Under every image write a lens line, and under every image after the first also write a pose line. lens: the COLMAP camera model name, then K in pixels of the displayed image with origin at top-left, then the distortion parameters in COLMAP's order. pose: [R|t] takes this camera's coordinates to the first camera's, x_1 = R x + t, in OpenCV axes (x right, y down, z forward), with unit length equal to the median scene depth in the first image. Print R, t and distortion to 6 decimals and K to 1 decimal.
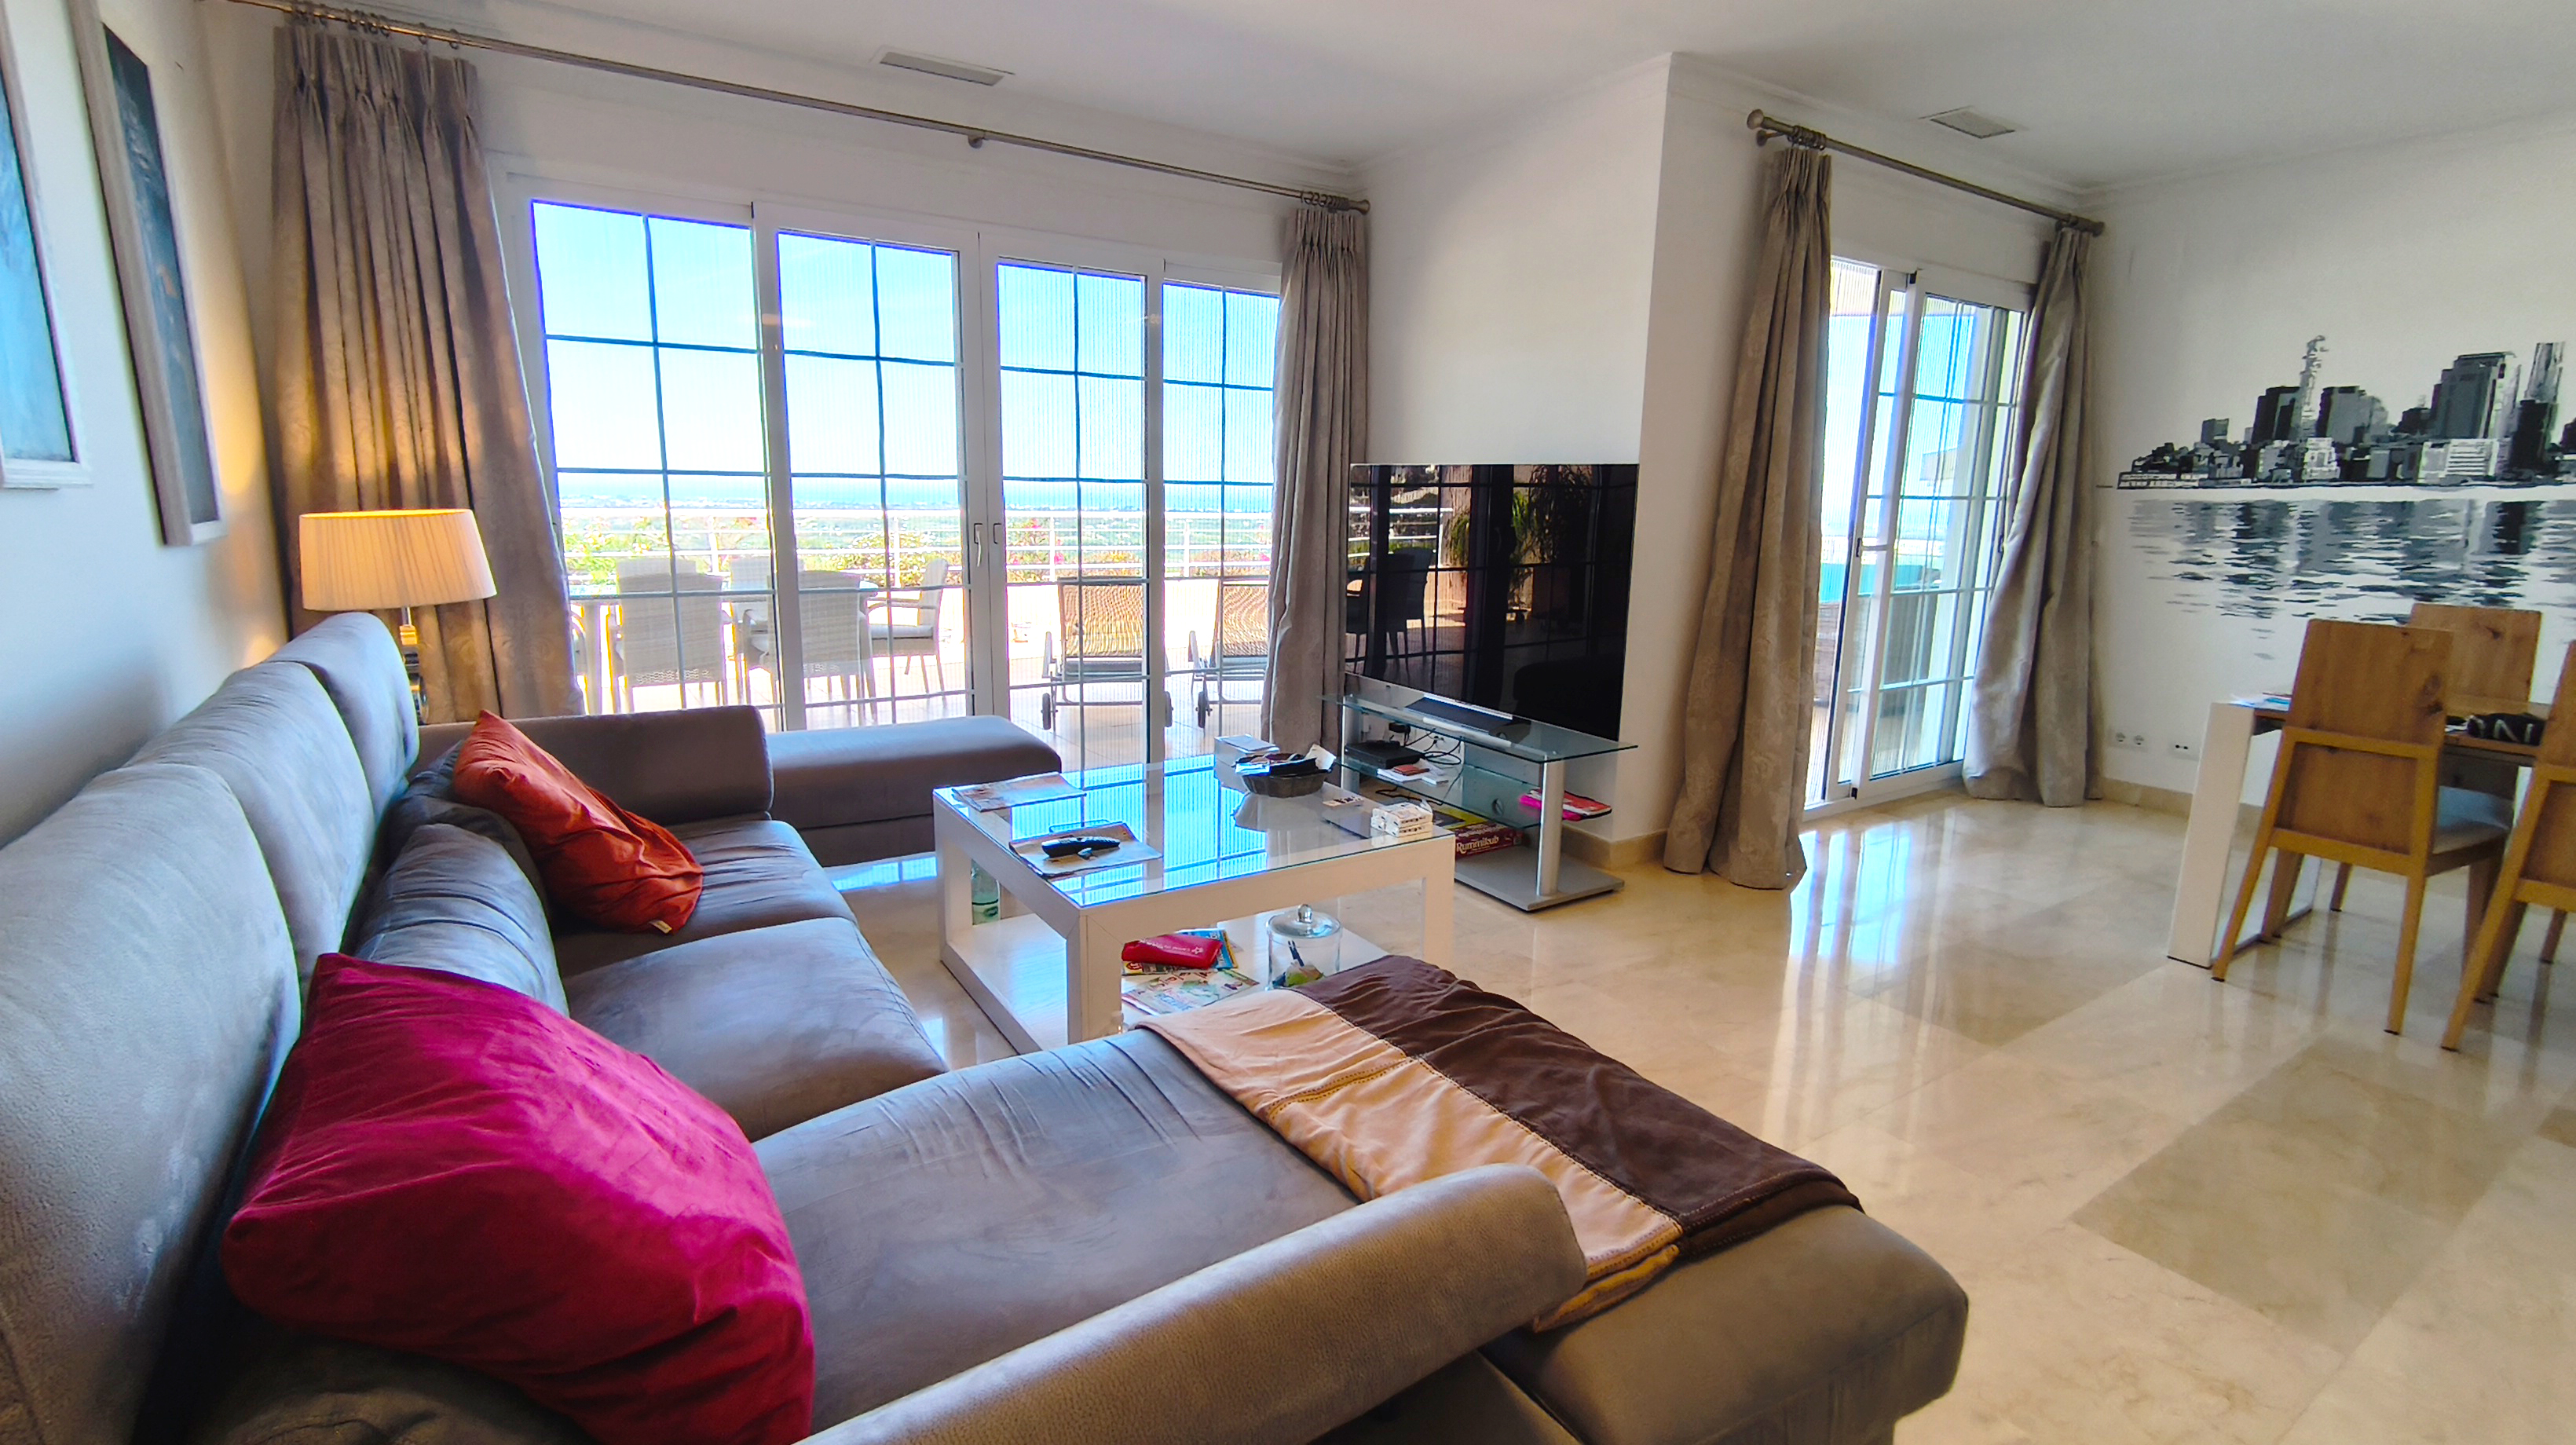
lens RADIAL K [[1118.2, 0, 1284.6], [0, 1118.2, 695.4], [0, 0, 1]] dist [0.000027, 0.000229]
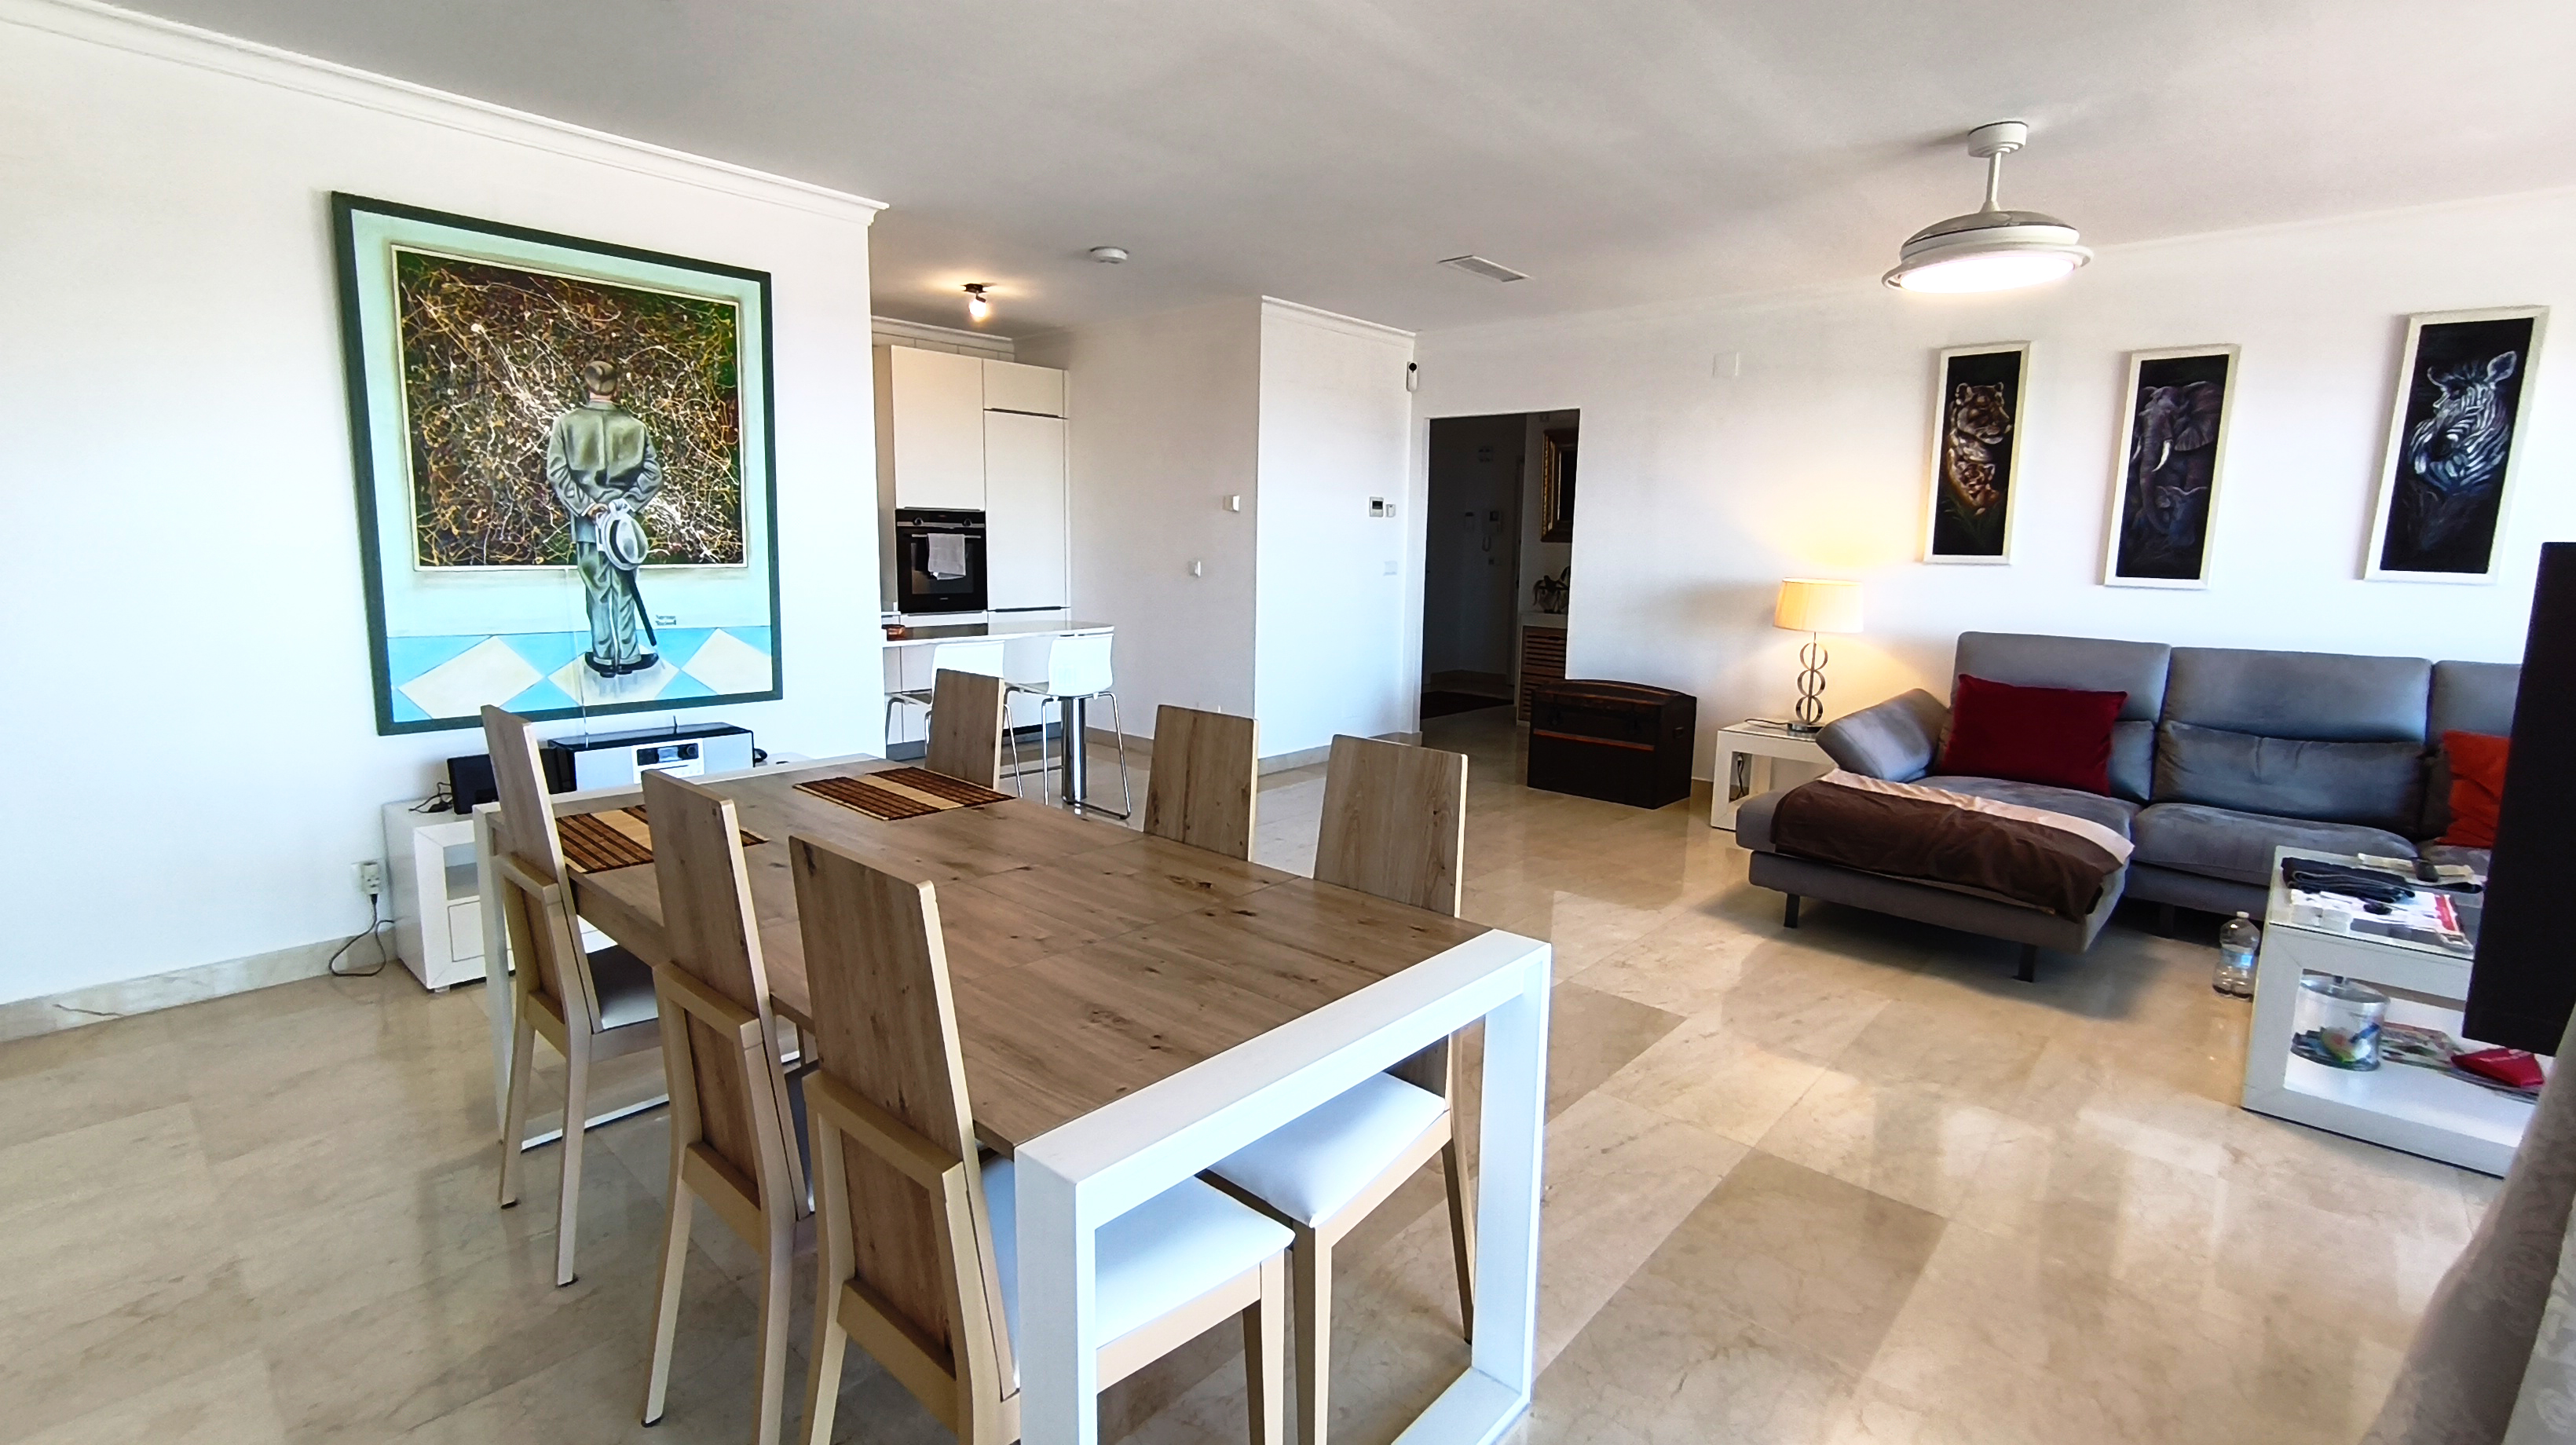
lens RADIAL K [[1145.1, 0, 1289.9], [0, 1145.1, 685.2], [0, 0, 1]] dist [-0.000587, 0.013832]
pose [[-0.963067, -0.001800, -0.269256, 0.821356], [-0.084995, 0.950884, 0.297650, -0.200698], [0.255496, 0.309542, -0.915918, 1.073069]]
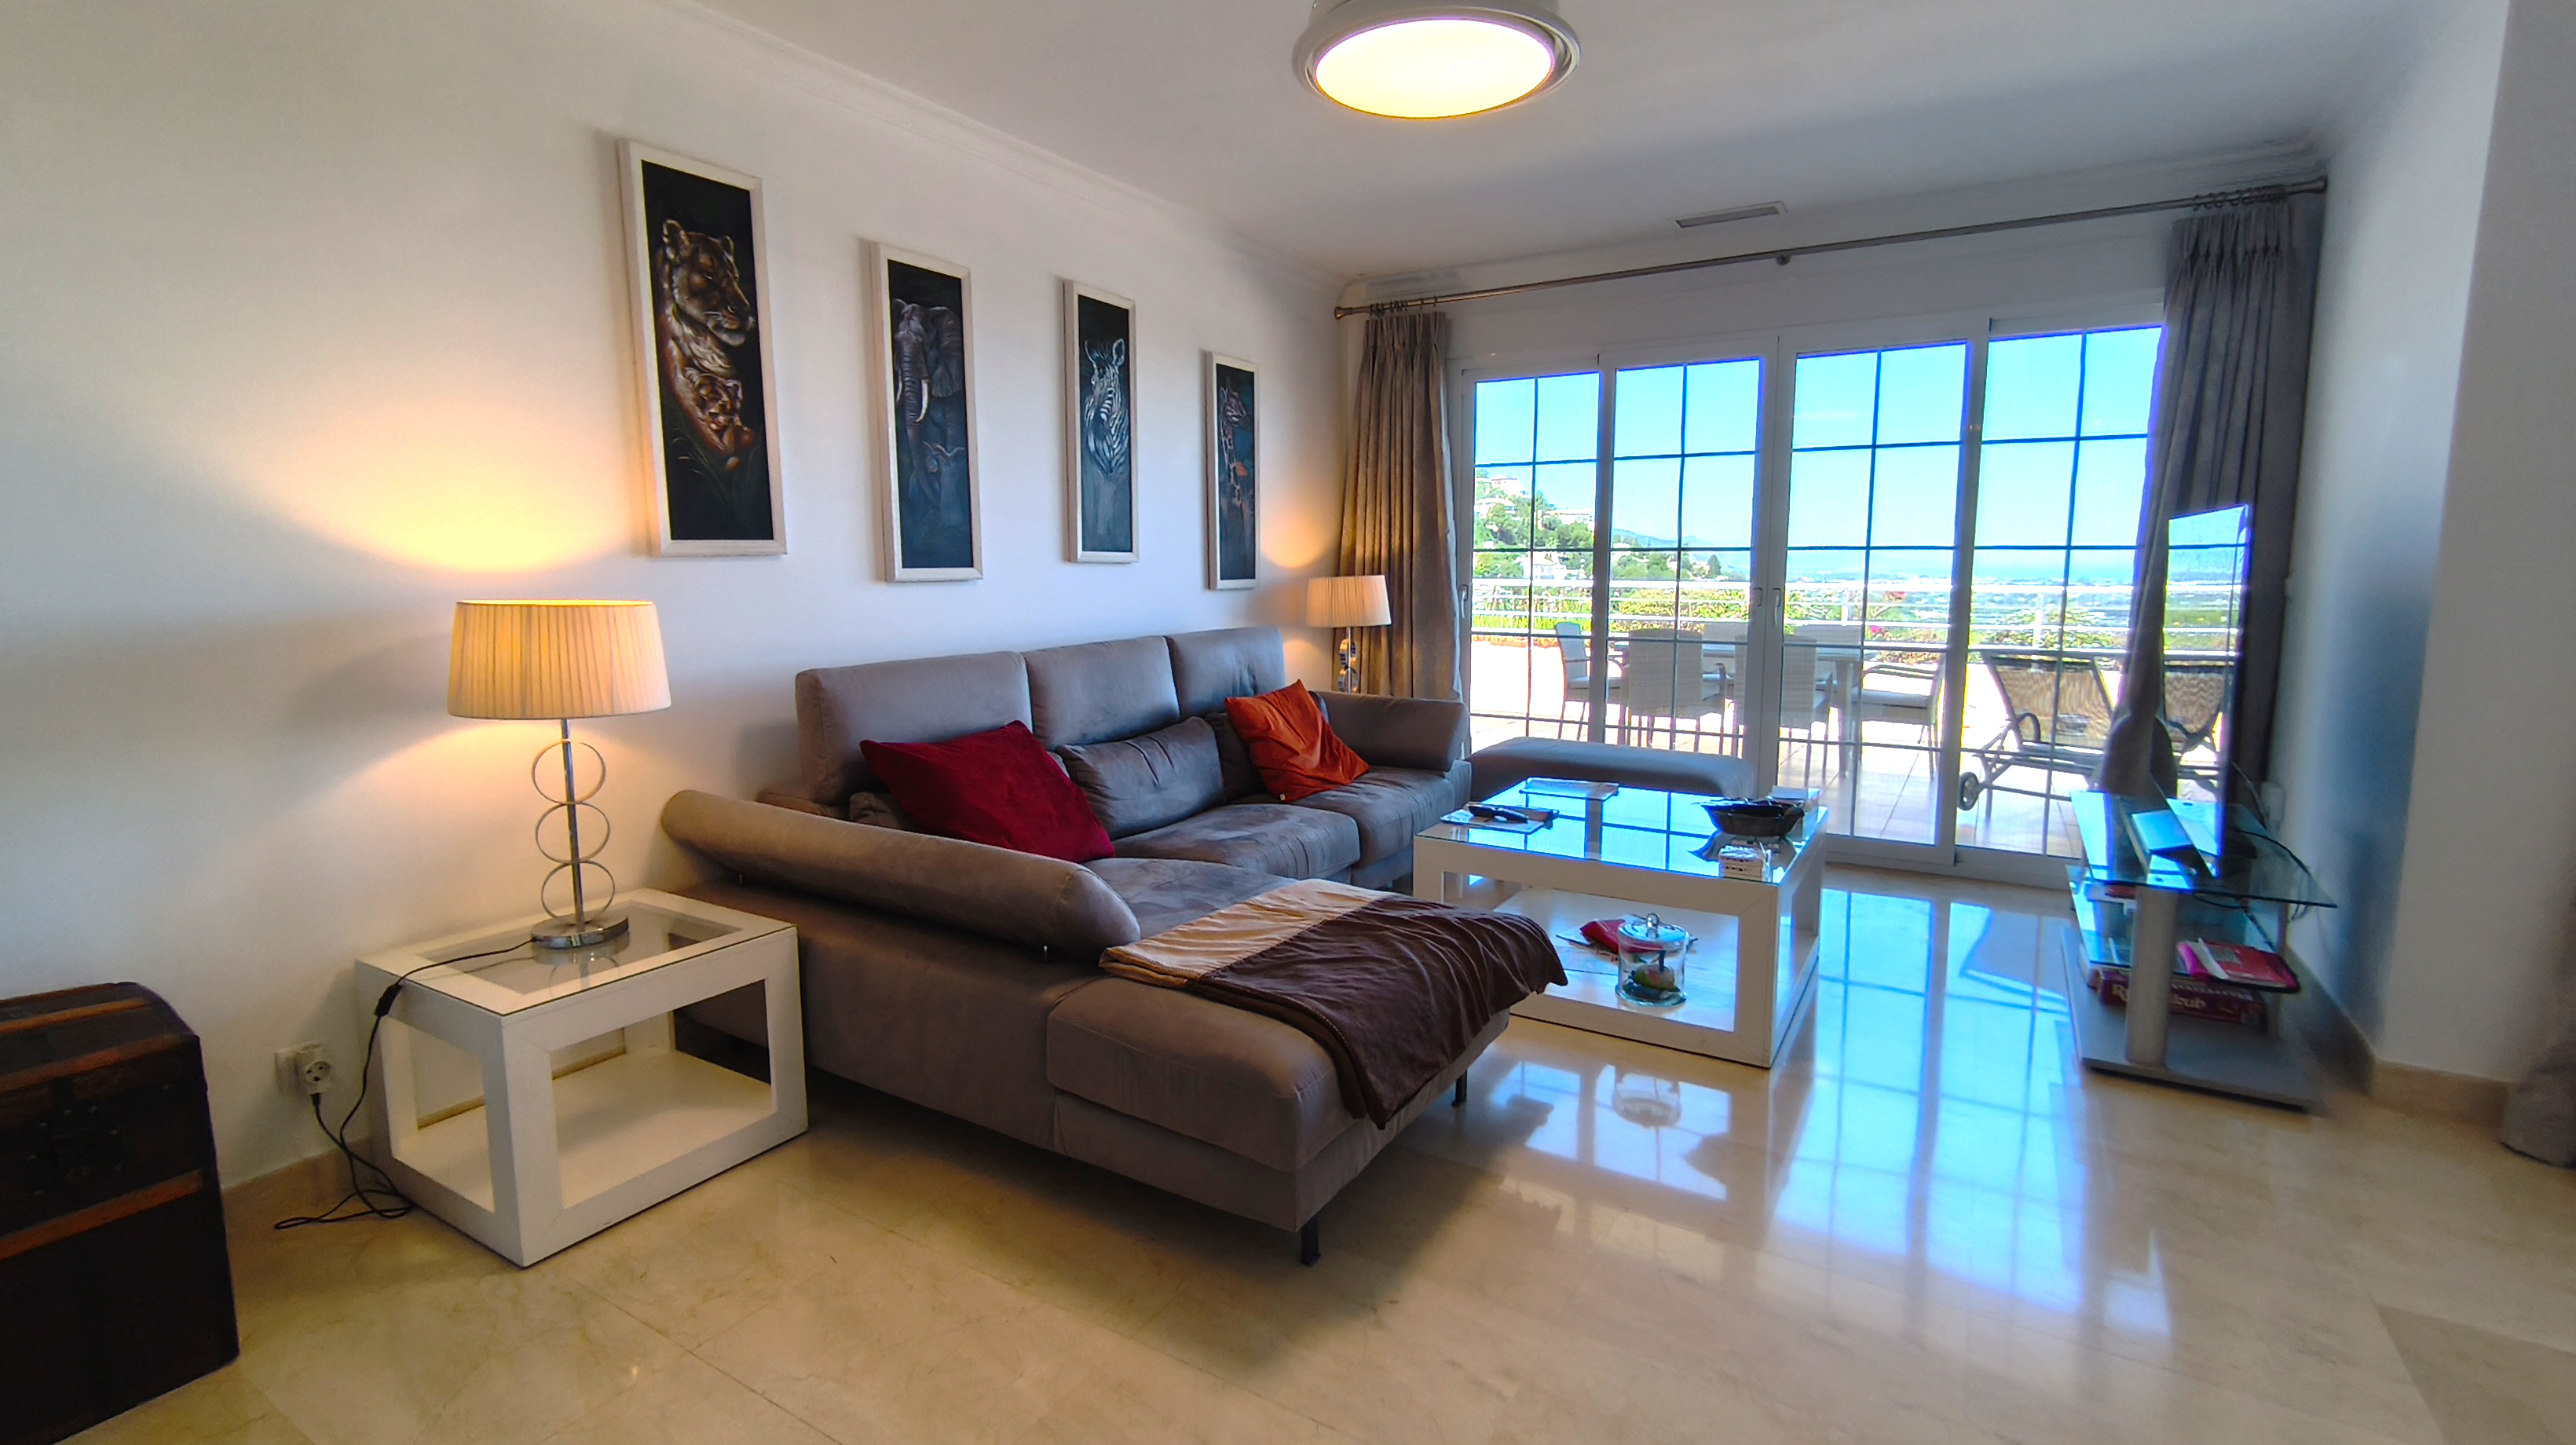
lens RADIAL K [[1150.8, 0, 1298.4], [0, 1150.8, 690.2], [0, 0, 1]] dist [0.000616, 0.000374]
pose [[0.436818, 0.086631, -0.895369, 0.568418], [-0.154052, 0.987852, 0.020423, -0.003813], [0.886261, 0.129012, 0.444857, 0.083575]]
